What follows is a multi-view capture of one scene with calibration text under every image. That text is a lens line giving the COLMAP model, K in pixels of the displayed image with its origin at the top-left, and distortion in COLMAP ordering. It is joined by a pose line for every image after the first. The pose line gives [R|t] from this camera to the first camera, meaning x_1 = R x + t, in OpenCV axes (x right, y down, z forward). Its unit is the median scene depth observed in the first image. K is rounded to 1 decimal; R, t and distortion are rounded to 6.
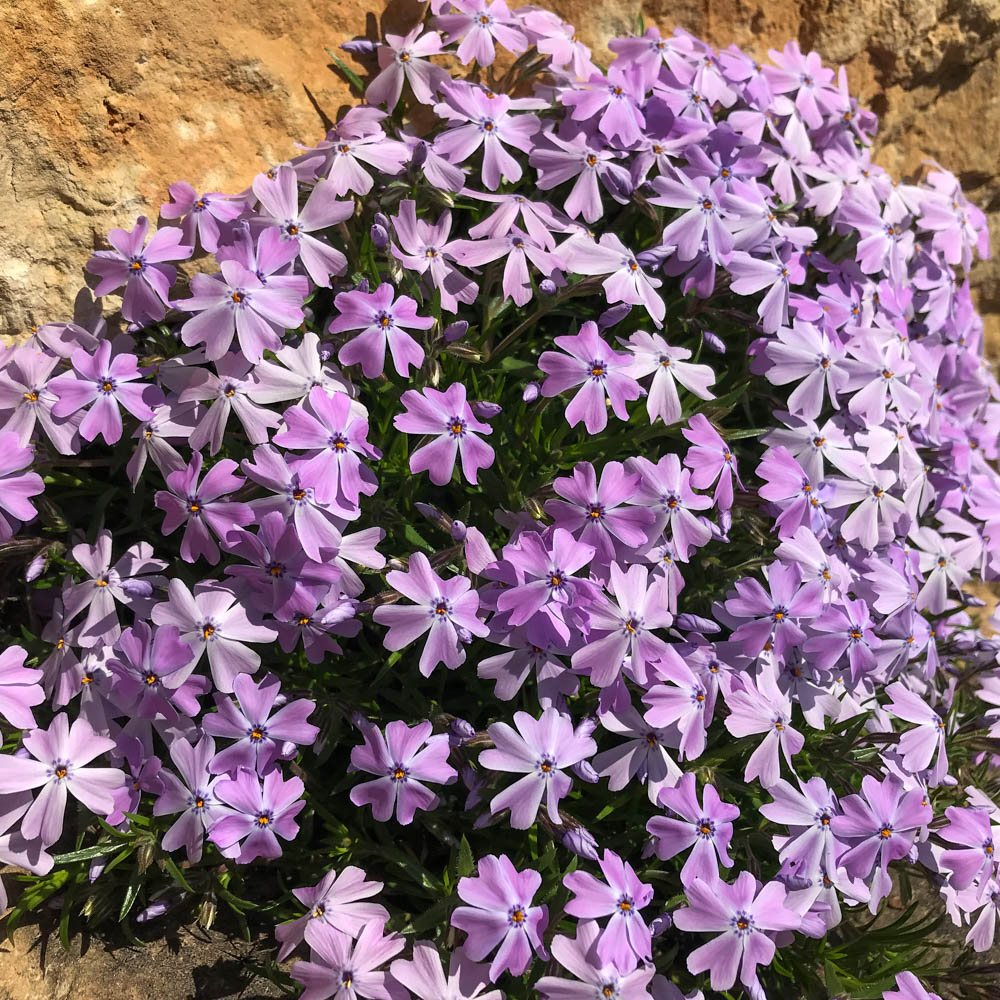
lens RADIAL K [[1032.1, 0, 500.0], [0, 1032.1, 417.2], [0, 0, 1]] dist [-0.016613, -0.016606]
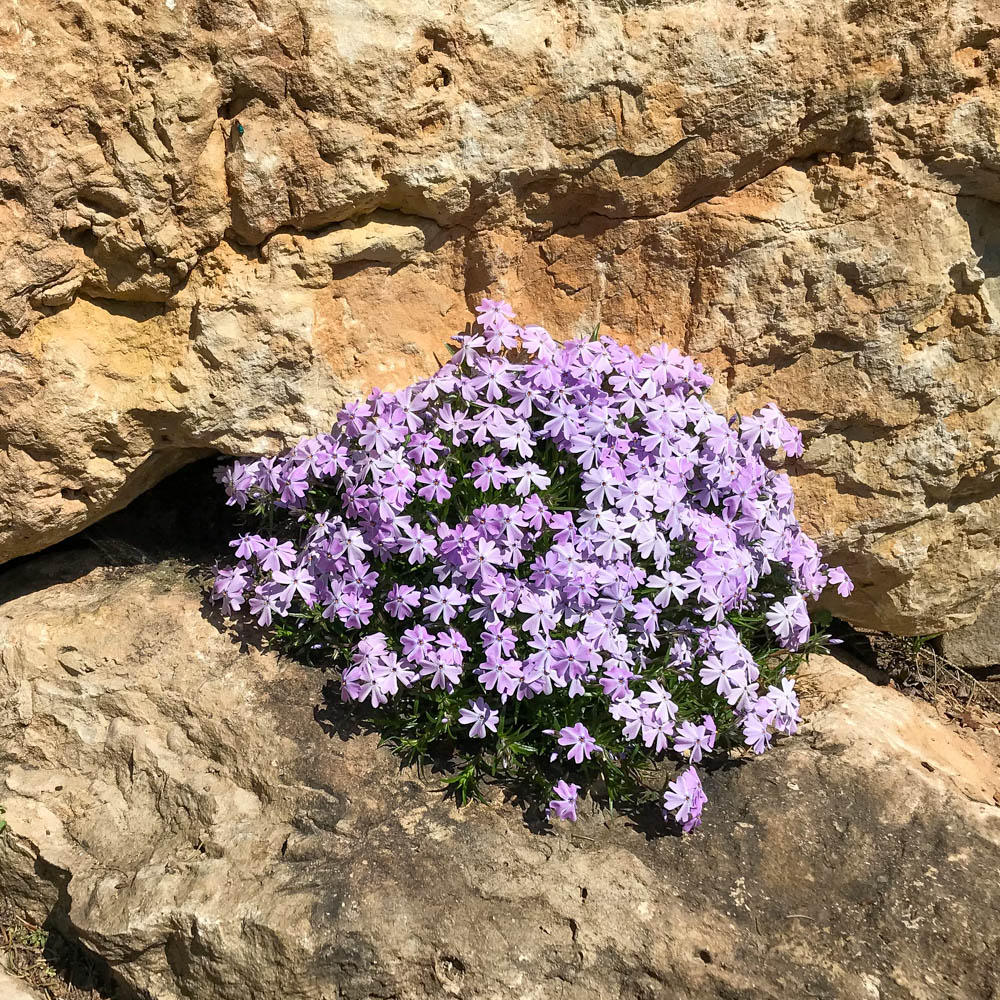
lens RADIAL K [[1032.1, 0, 500.0], [0, 1032.1, 417.2], [0, 0, 1]] dist [-0.016613, -0.016606]
pose [[0.946440, 0.104888, -0.305369, 0.931734], [-0.149582, 0.980586, -0.126795, 0.159409], [0.286141, 0.165681, 0.943755, -1.618681]]
